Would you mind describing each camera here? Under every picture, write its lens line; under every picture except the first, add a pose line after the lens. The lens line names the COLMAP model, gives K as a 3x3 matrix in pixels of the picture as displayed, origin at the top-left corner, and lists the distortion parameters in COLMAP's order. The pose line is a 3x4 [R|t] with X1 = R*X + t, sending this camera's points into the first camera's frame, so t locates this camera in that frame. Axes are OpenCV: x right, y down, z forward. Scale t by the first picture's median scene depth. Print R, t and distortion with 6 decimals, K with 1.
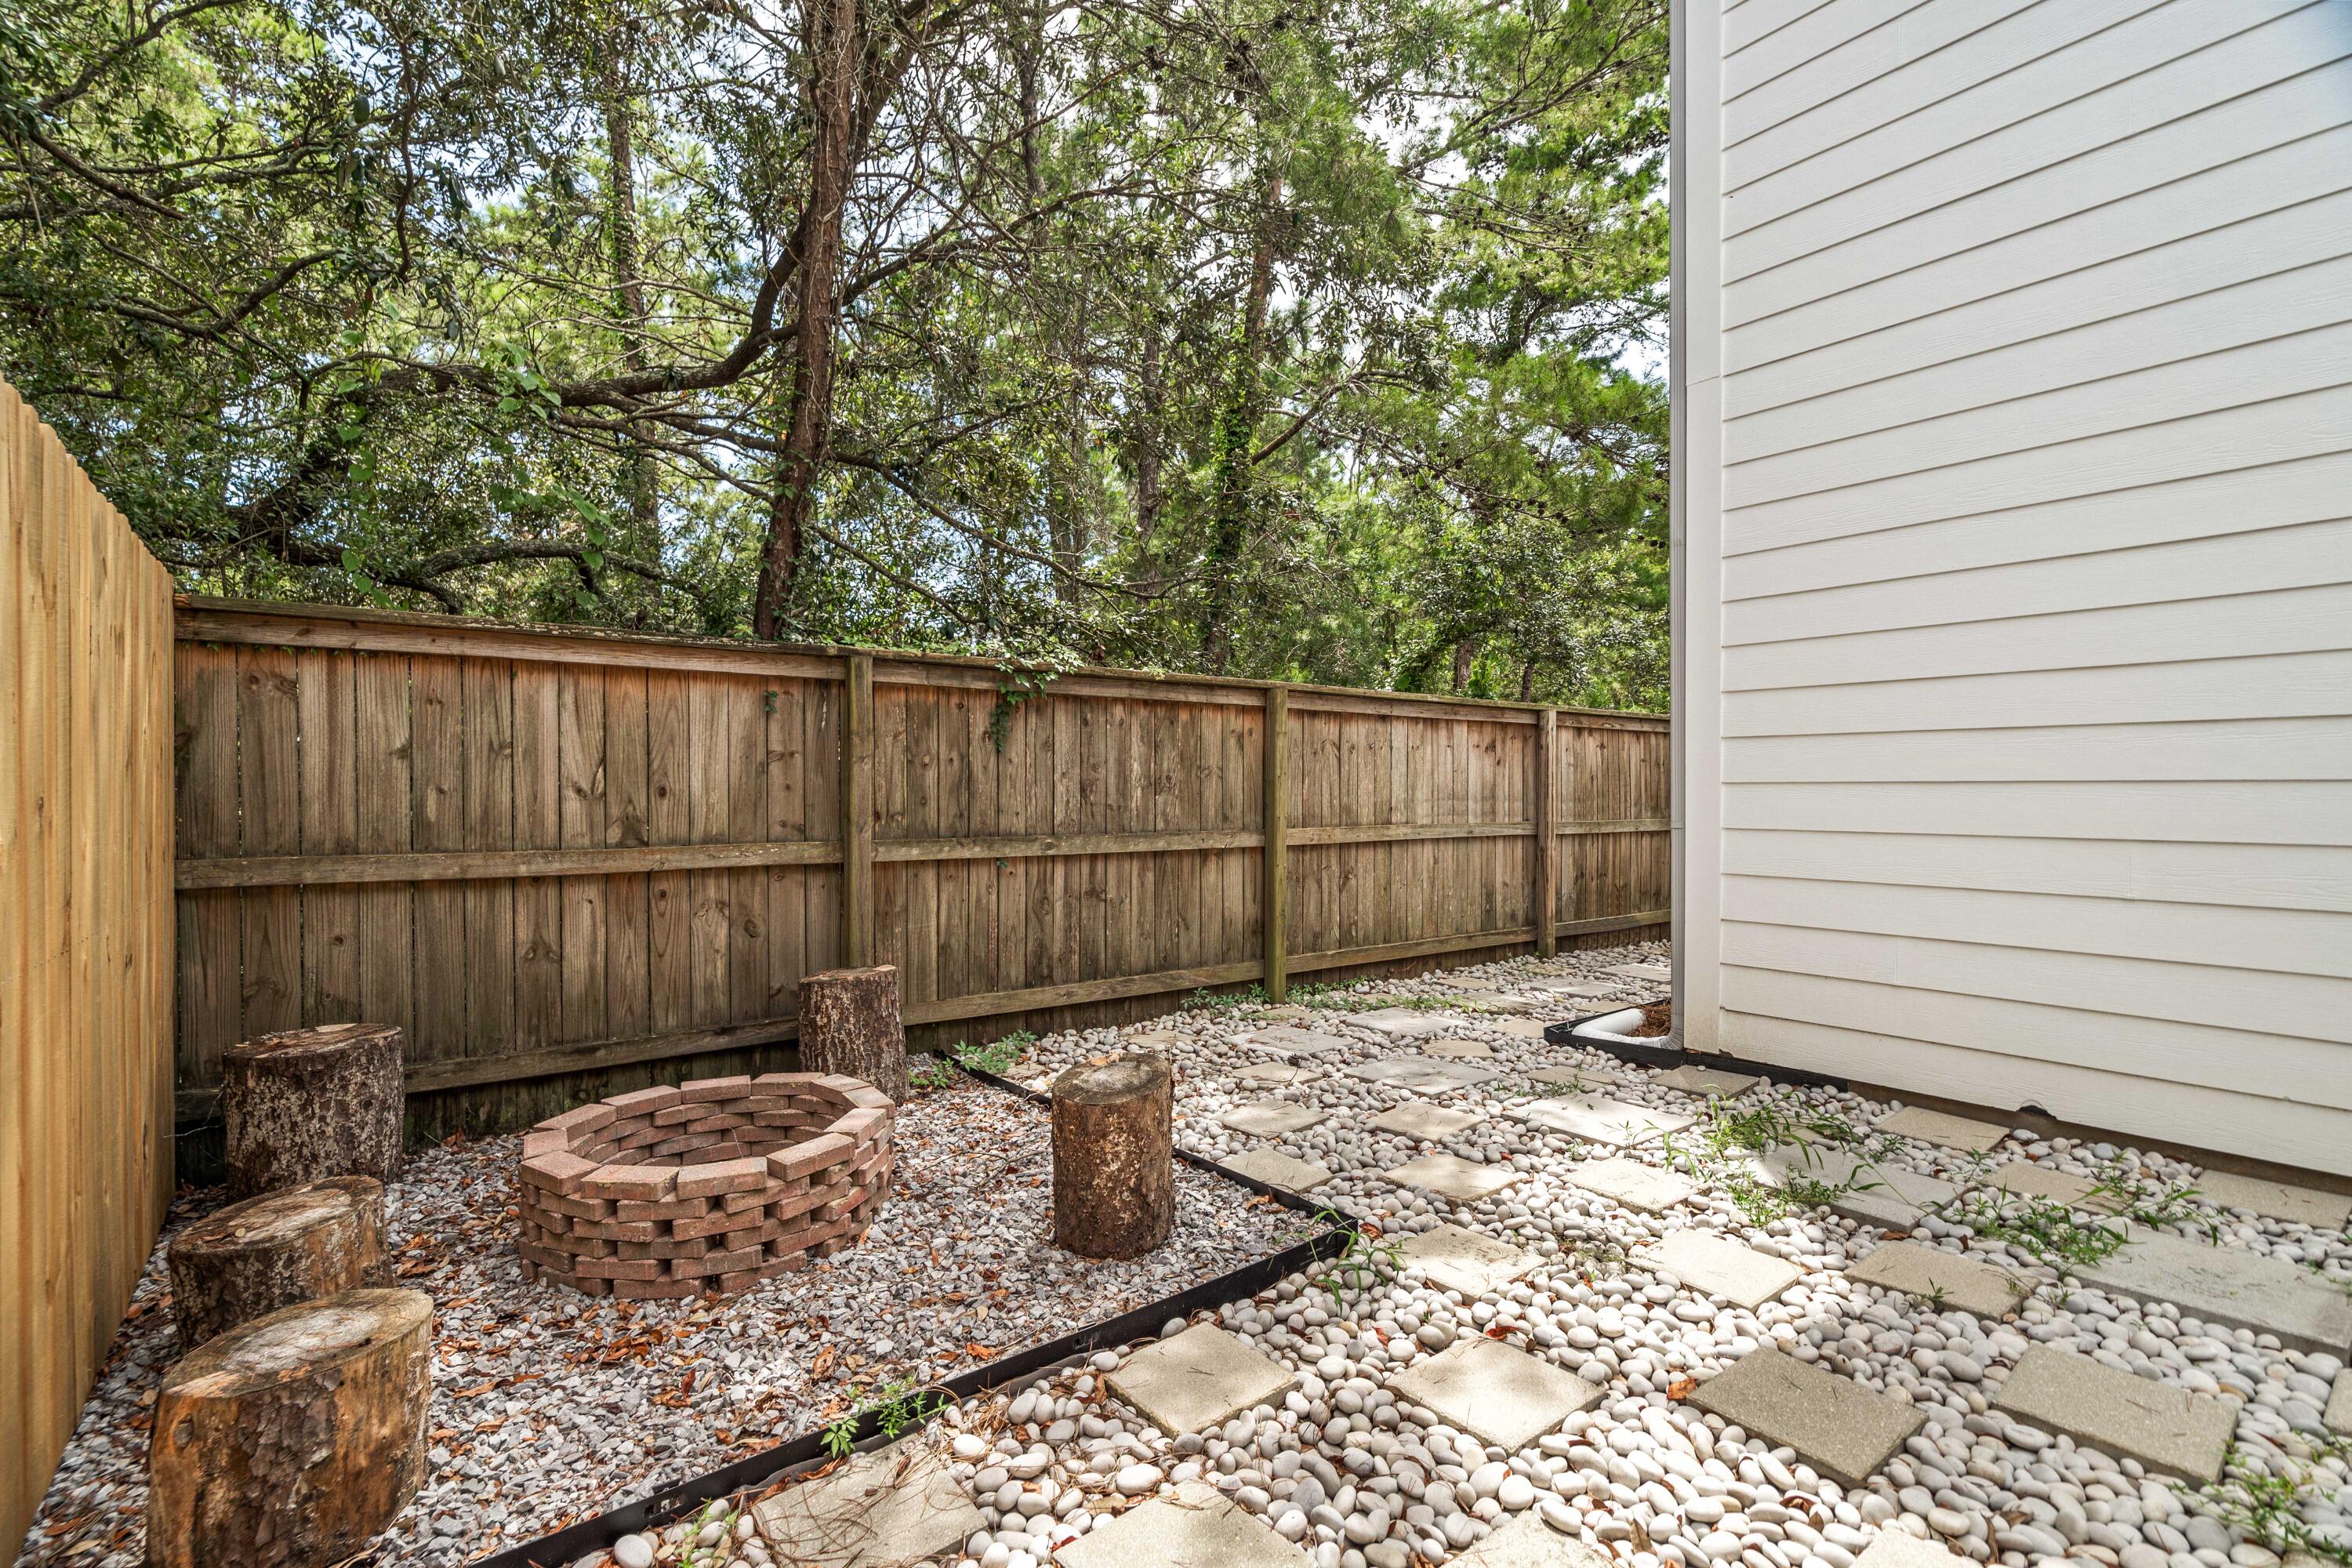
lens RADIAL K [[1096.1, 0, 1189.2], [0, 1096.1, 788.9], [0, 0, 1]] dist [-0.010227, 0.002464]
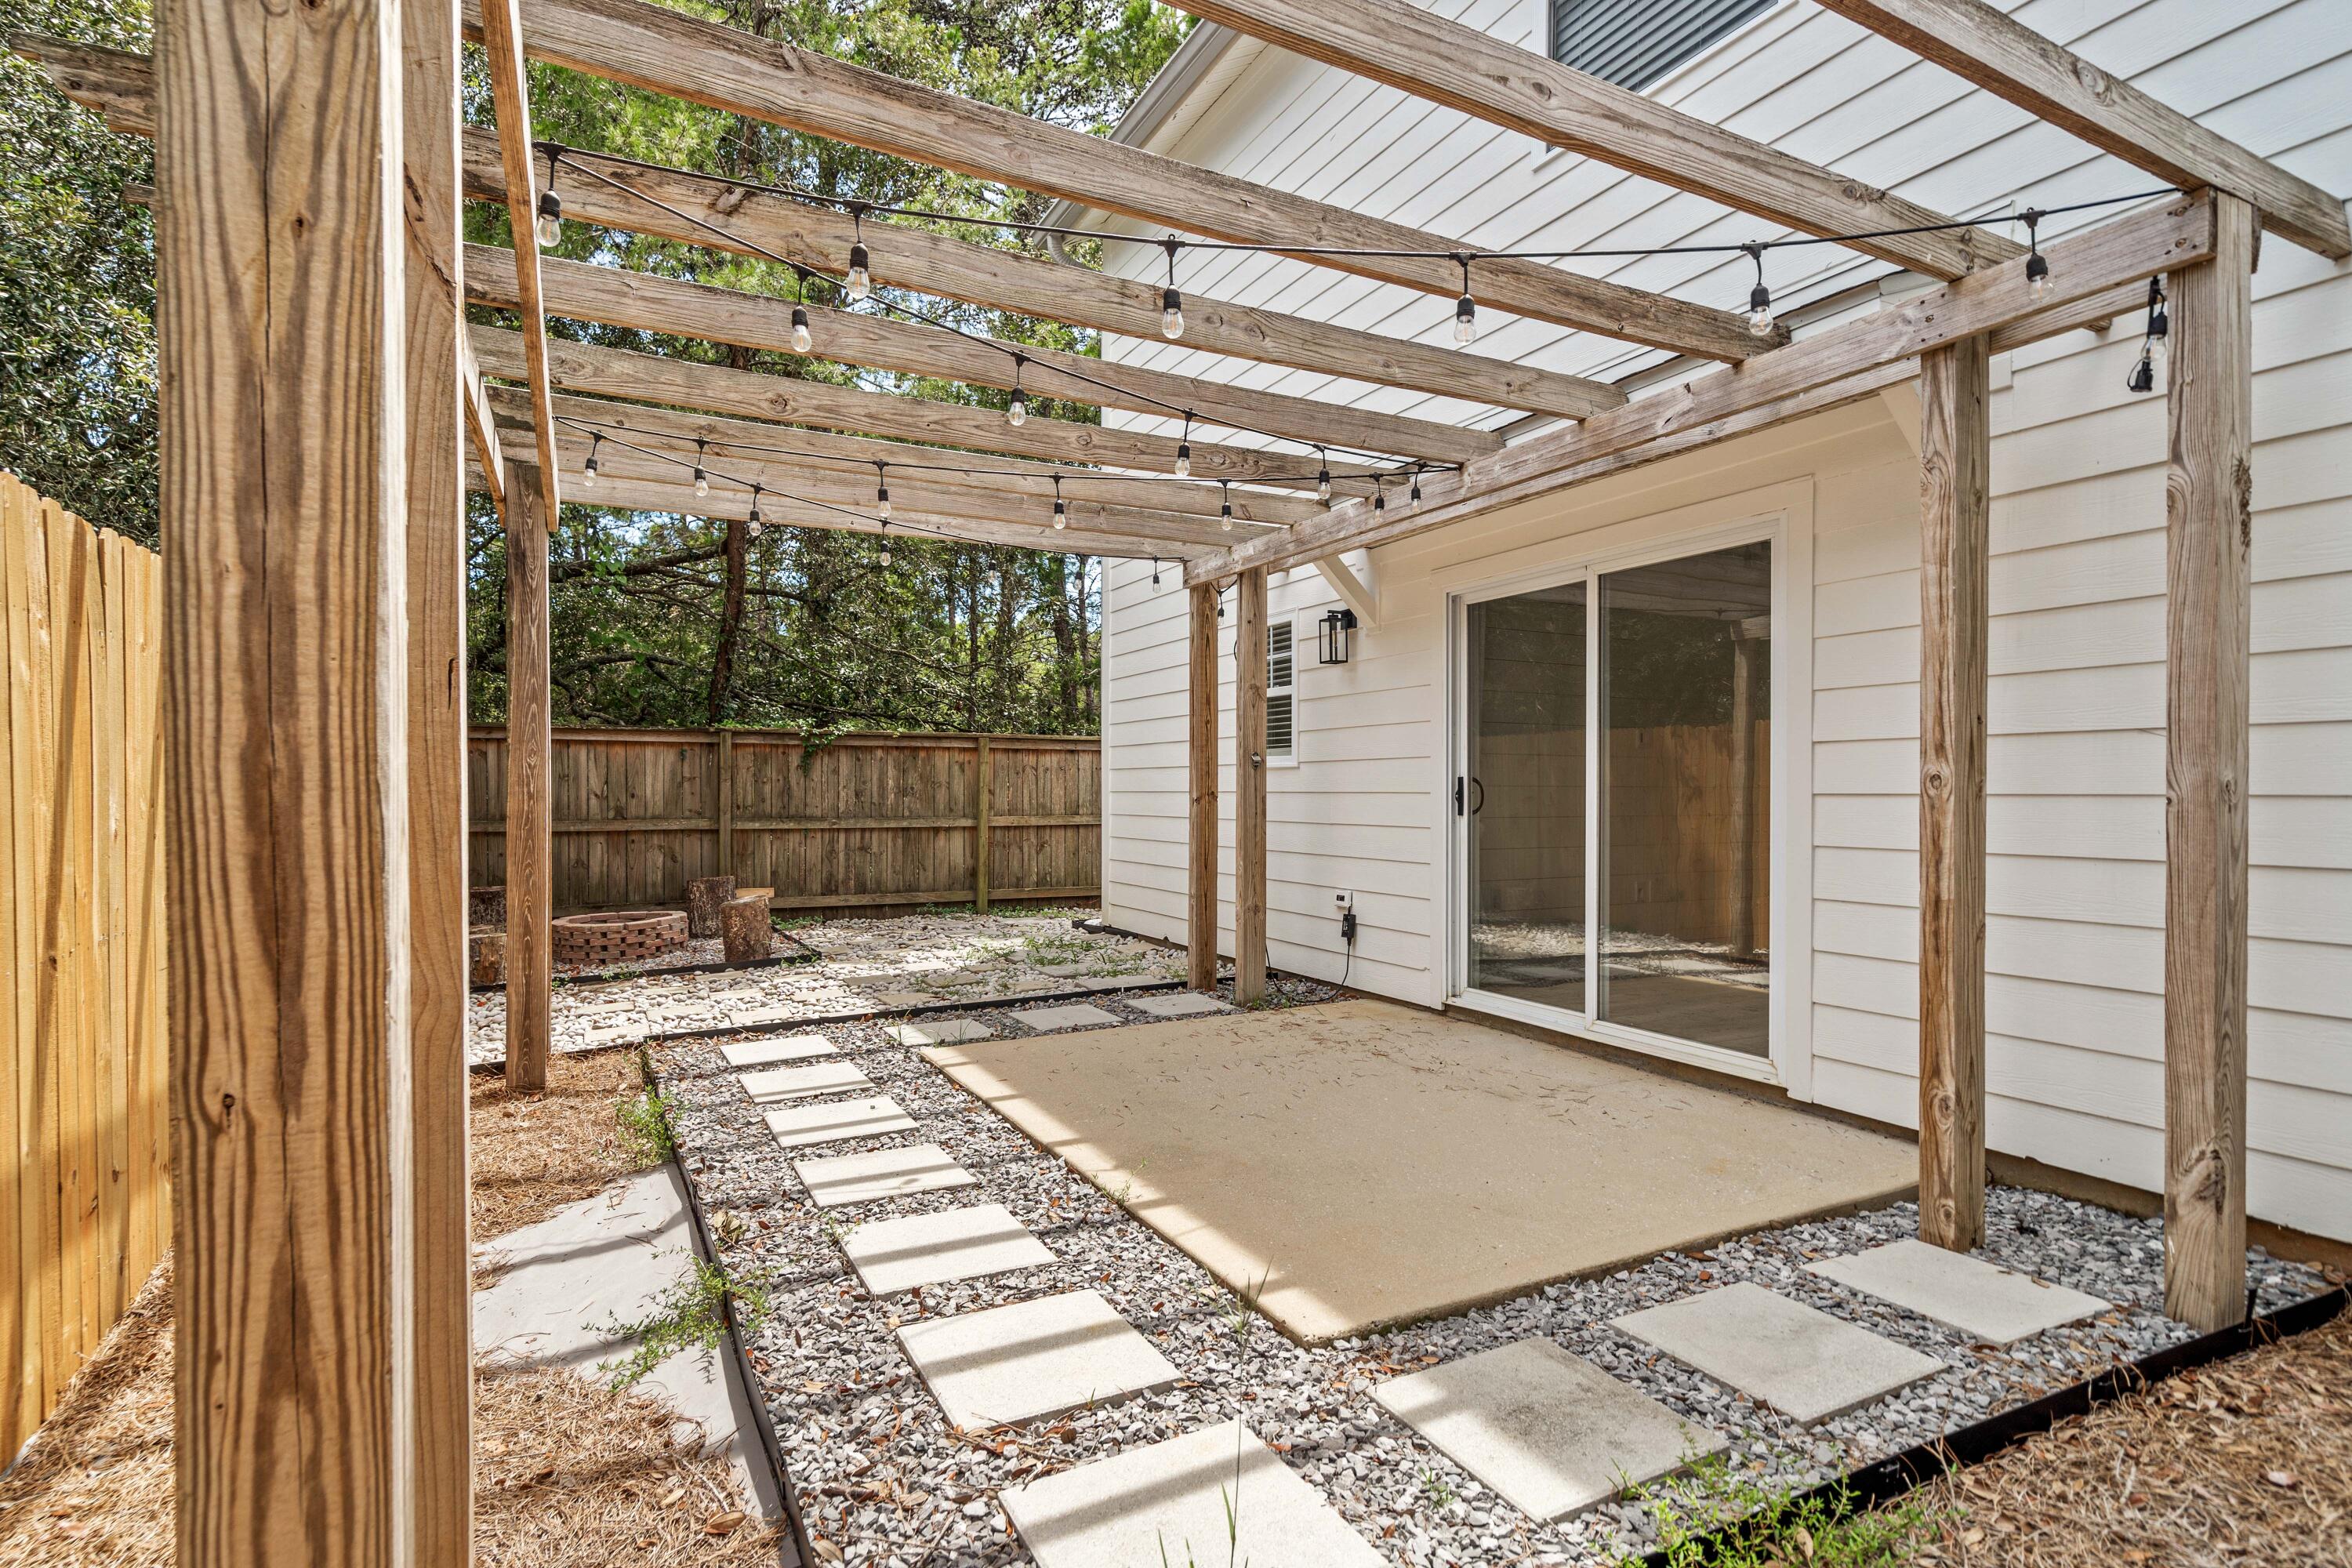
lens RADIAL K [[1159.3, 0, 1168.7], [0, 1159.3, 789.5], [0, 0, 1]] dist [-0.000638, 0.000016]
pose [[0.982806, 0.002241, -0.184629, 0.824074], [-0.002066, 0.999997, 0.001139, -0.011663], [0.184631, -0.000738, 0.982808, -0.902007]]
